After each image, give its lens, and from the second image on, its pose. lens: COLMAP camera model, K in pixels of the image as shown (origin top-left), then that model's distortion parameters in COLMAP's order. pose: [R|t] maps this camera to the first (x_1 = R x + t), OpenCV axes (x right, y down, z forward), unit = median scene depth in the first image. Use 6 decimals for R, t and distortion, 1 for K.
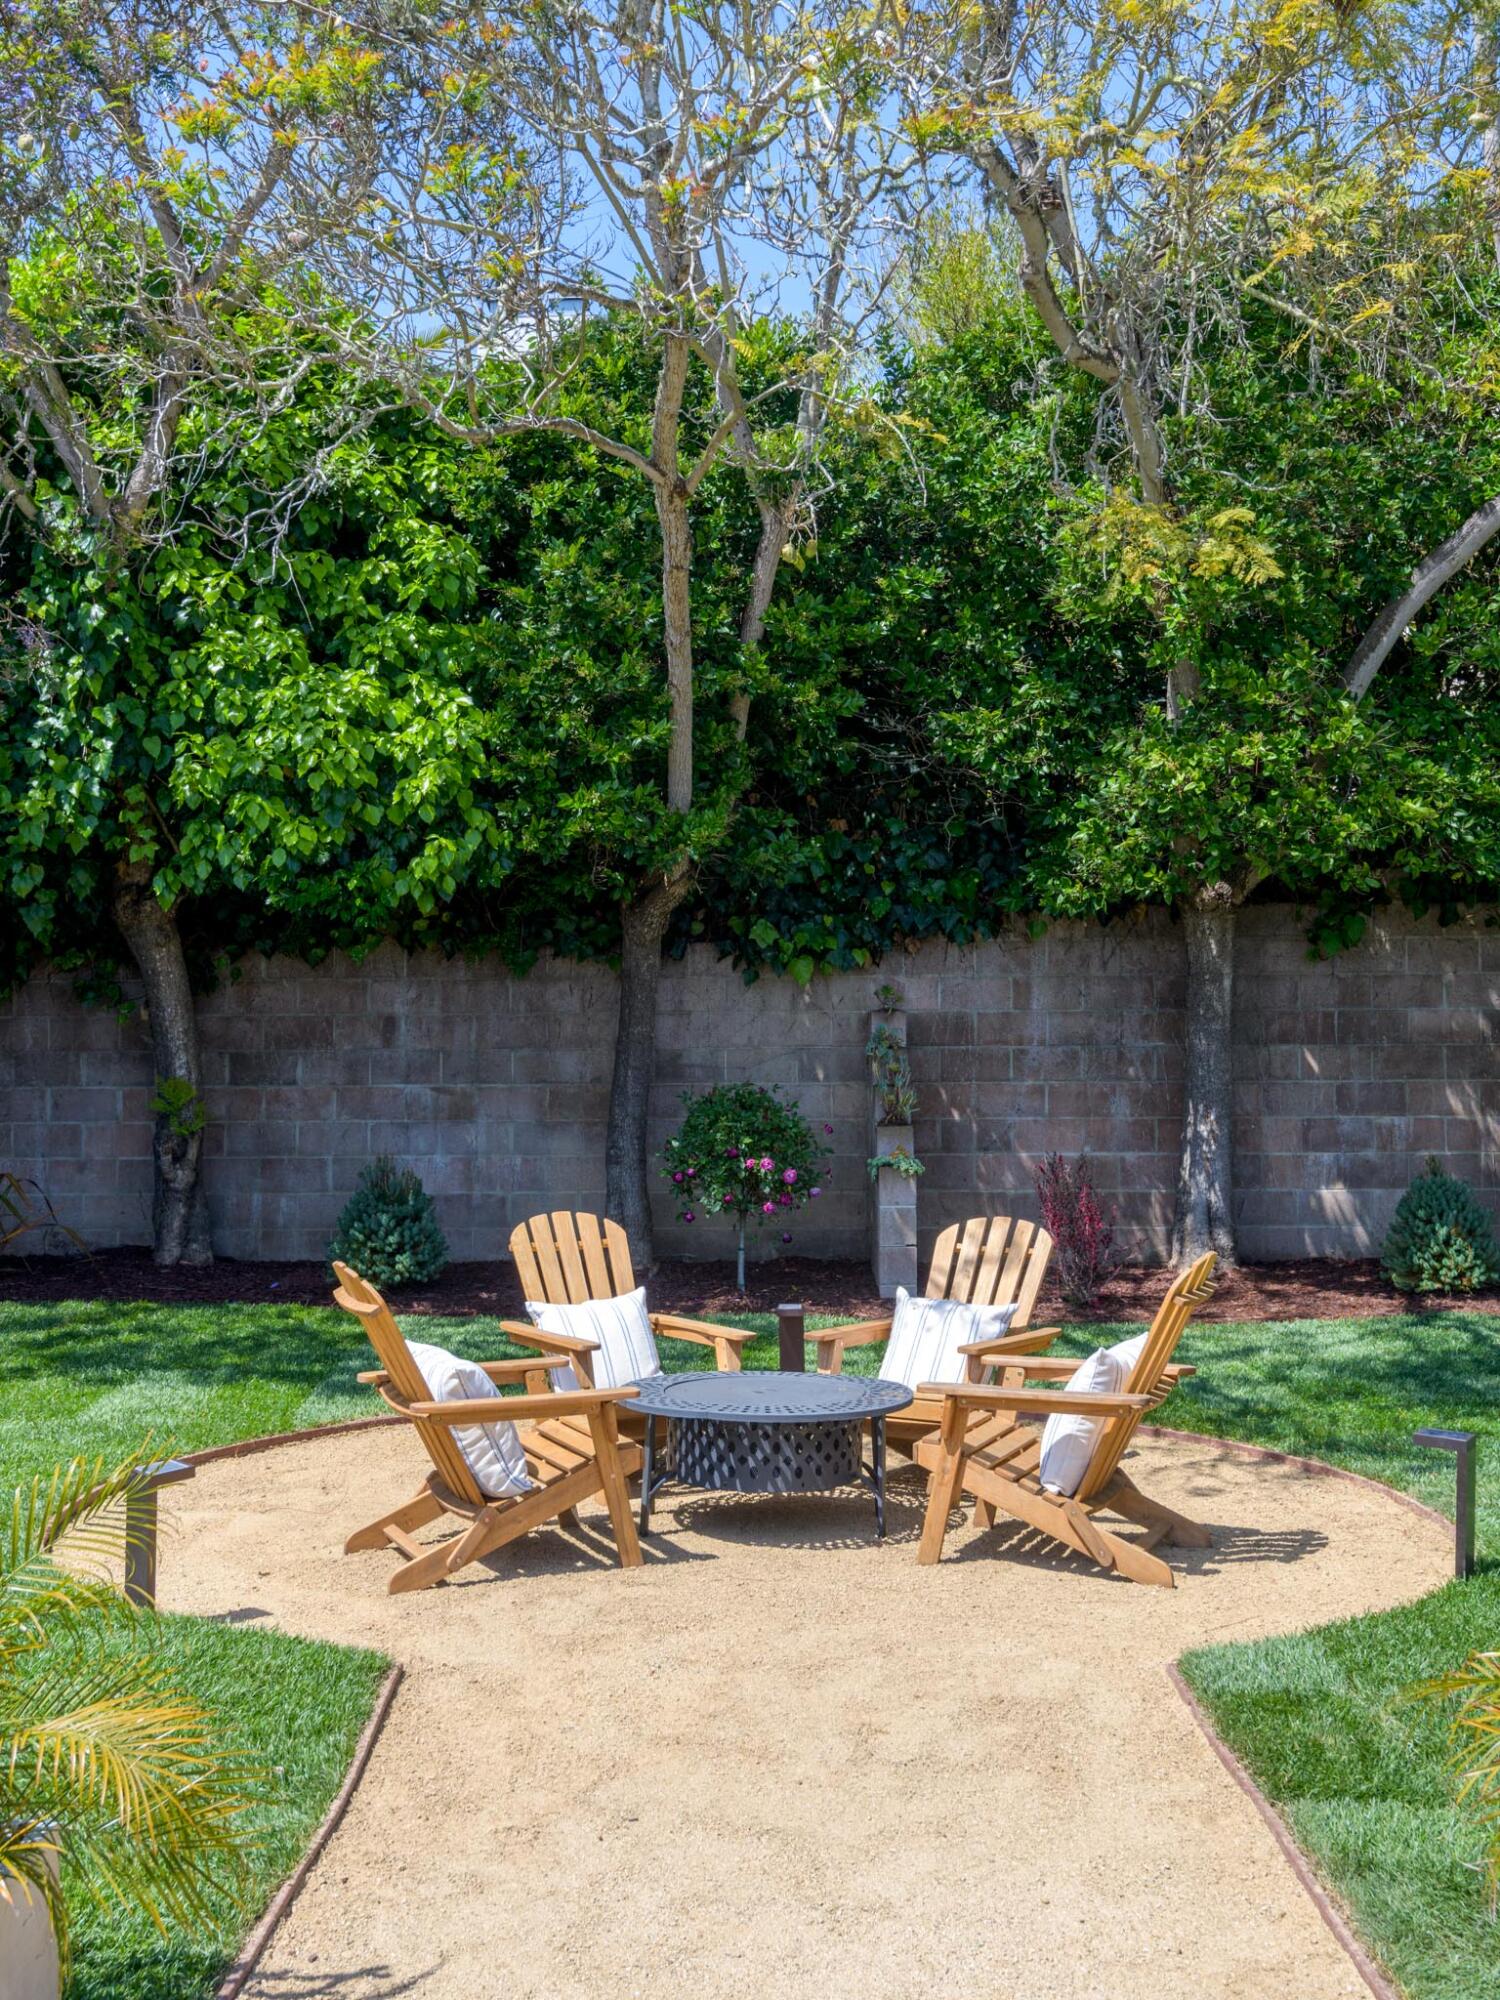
lens RADIAL K [[2360.3, 0, 738.7], [0, 2360.3, 921.3], [0, 0, 1]] dist [0.033069, 0.000000]
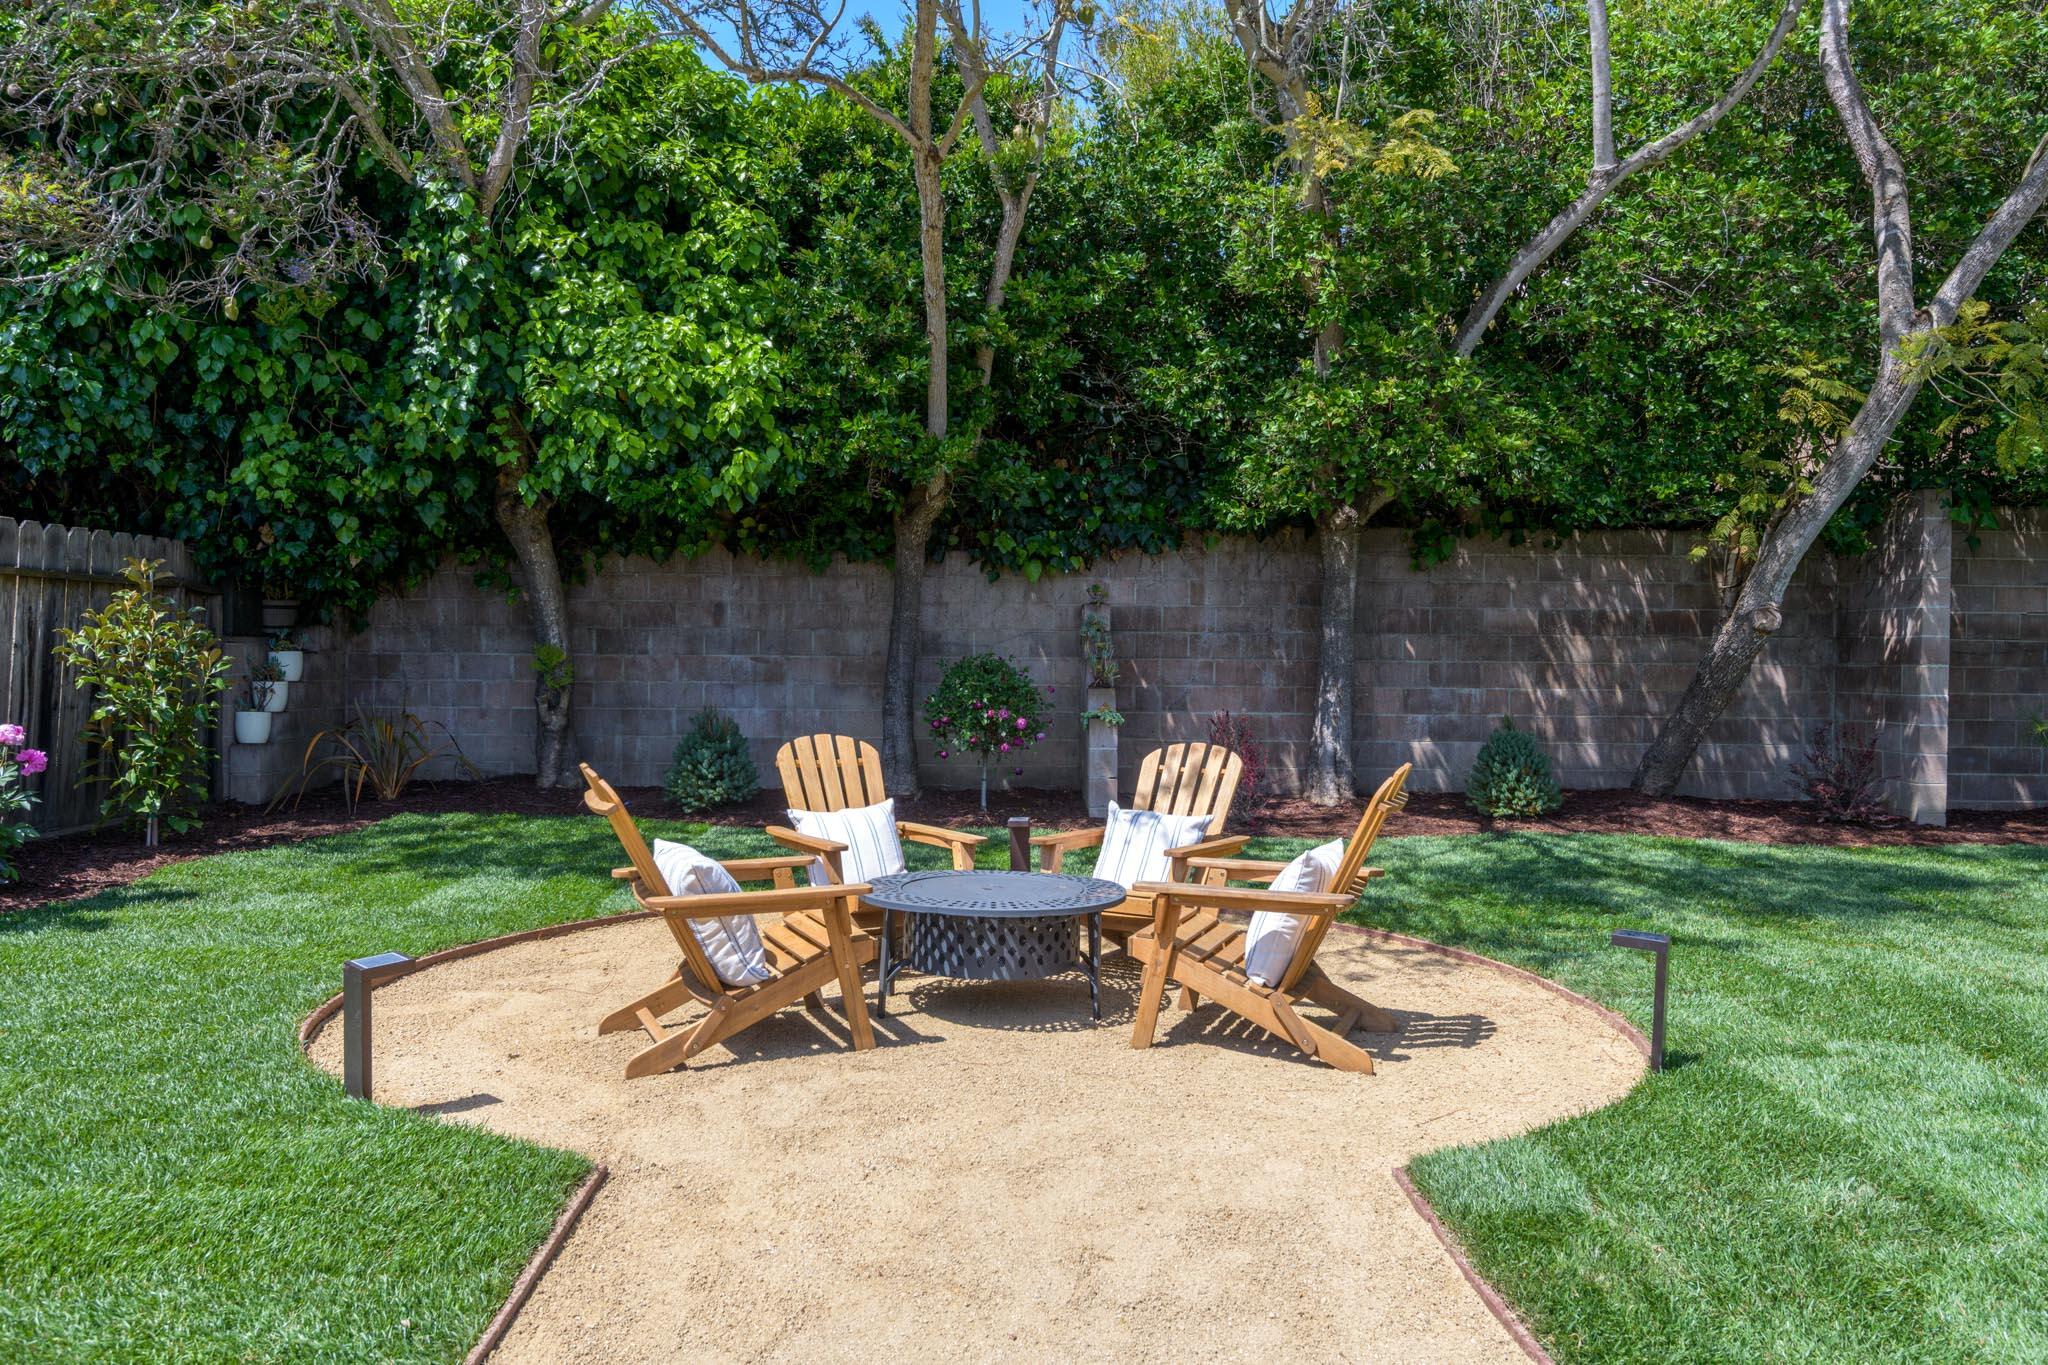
lens RADIAL K [[1497.7, 0, 978.5], [0, 1497.7, 670.3], [0, 0, 1]] dist [0.037304, 0.011244]
pose [[0.999926, 0.006507, -0.010315, 0.007244], [-0.005943, 0.998538, 0.053728, 0.038113], [0.010649, -0.053662, 0.998502, 0.195890]]
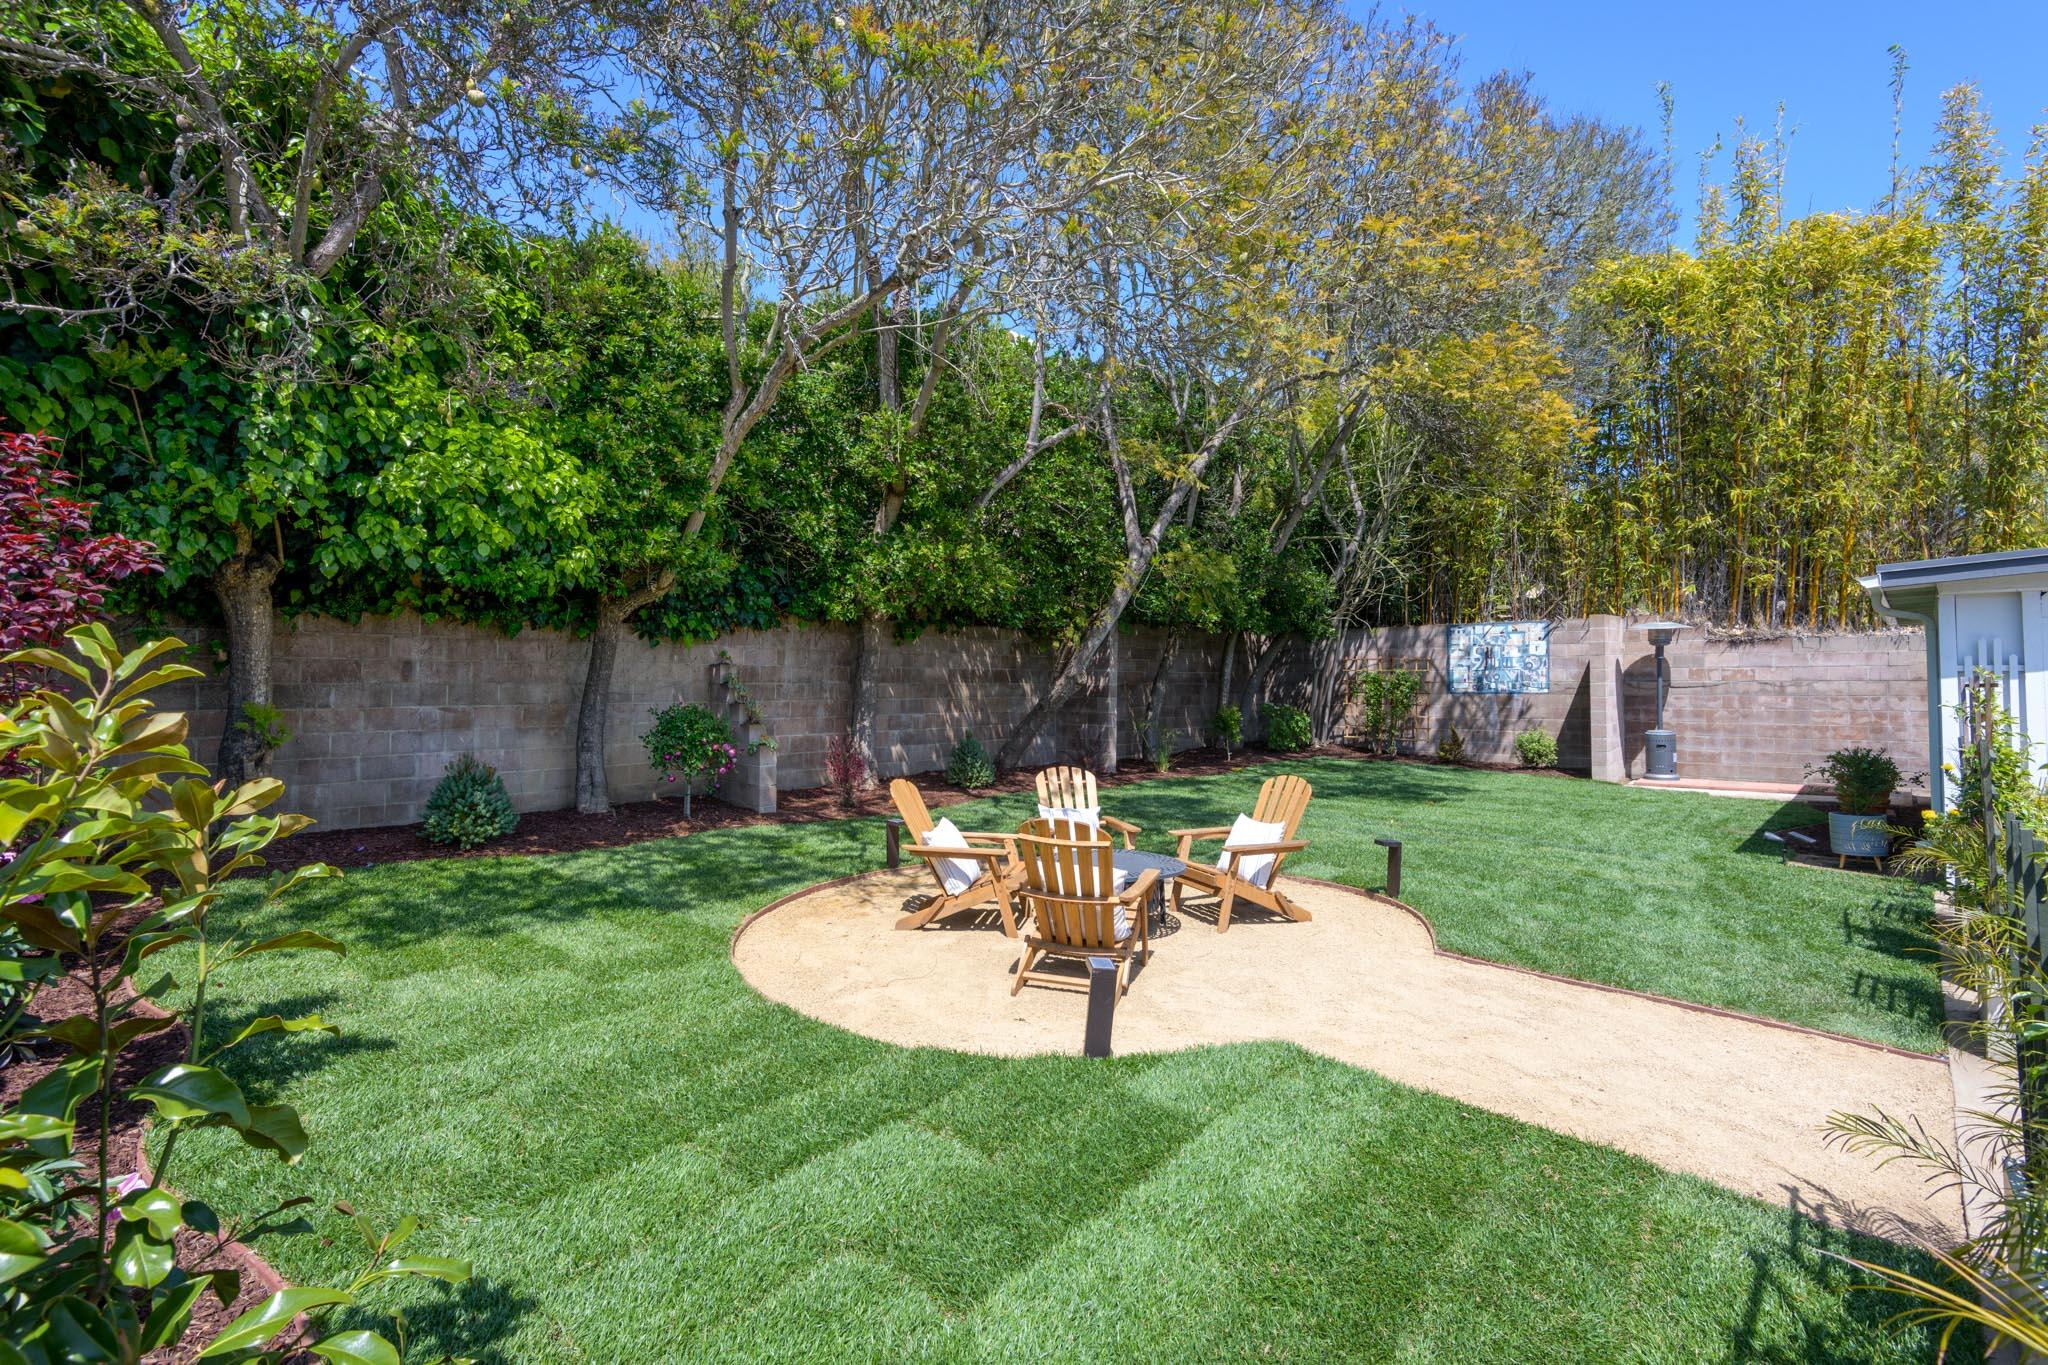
lens RADIAL K [[931.4, 0, 1169.6], [0, 931.4, 667.6], [0, 0, 1]] dist [0.022725, -0.003408]
pose [[0.655844, 0.018932, 0.754659, -0.339241], [-0.046323, 0.998811, 0.015200, 0.015960], [-0.753474, -0.044927, 0.655941, 0.295690]]
